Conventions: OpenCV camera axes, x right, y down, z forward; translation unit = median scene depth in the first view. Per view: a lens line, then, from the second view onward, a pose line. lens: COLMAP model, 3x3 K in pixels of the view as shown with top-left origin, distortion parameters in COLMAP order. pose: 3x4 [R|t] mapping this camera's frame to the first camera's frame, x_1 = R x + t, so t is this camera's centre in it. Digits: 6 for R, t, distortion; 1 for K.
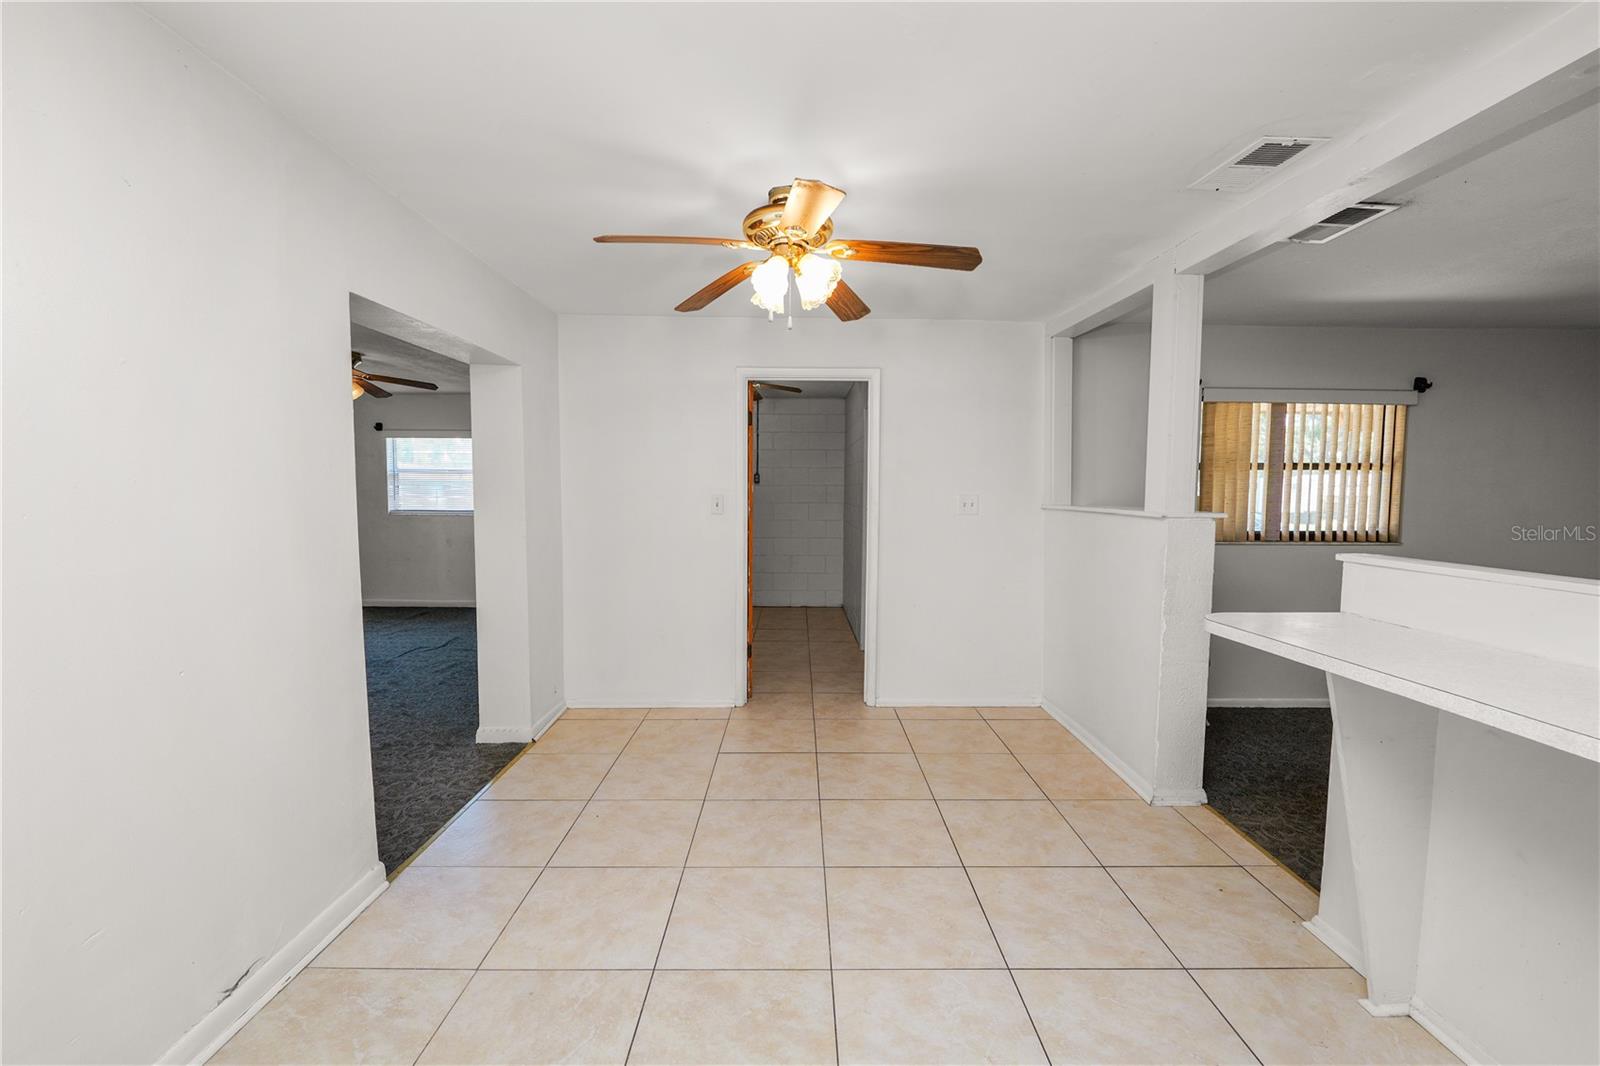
lens RADIAL K [[650.7, 0, 795.6], [0, 650.7, 531.5], [0, 0, 1]] dist [-0.011306, 0.000064]
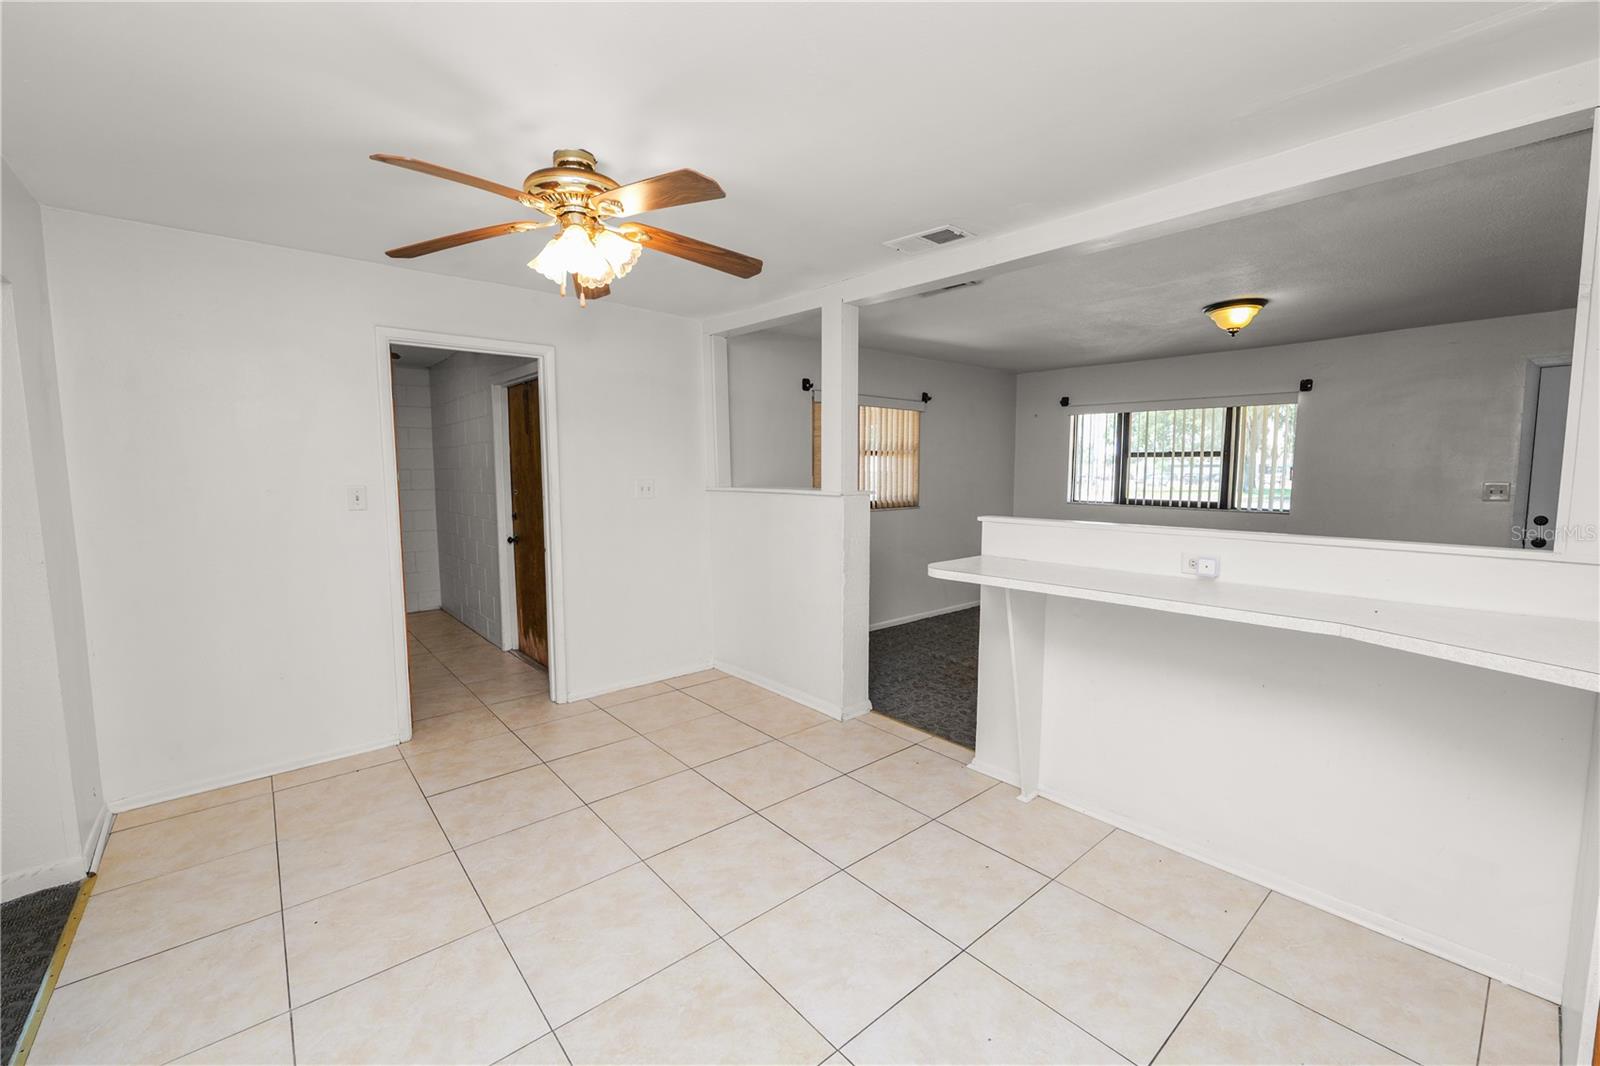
lens RADIAL K [[650.7, 0, 796.2], [0, 650.7, 529.7], [0, 0, 1]] dist [-0.011306, 0.000064]
pose [[0.767287, -0.069445, 0.637533, -0.295930], [0.051884, 0.997583, 0.046222, -0.016493], [-0.639202, -0.002388, 0.769036, 0.070727]]
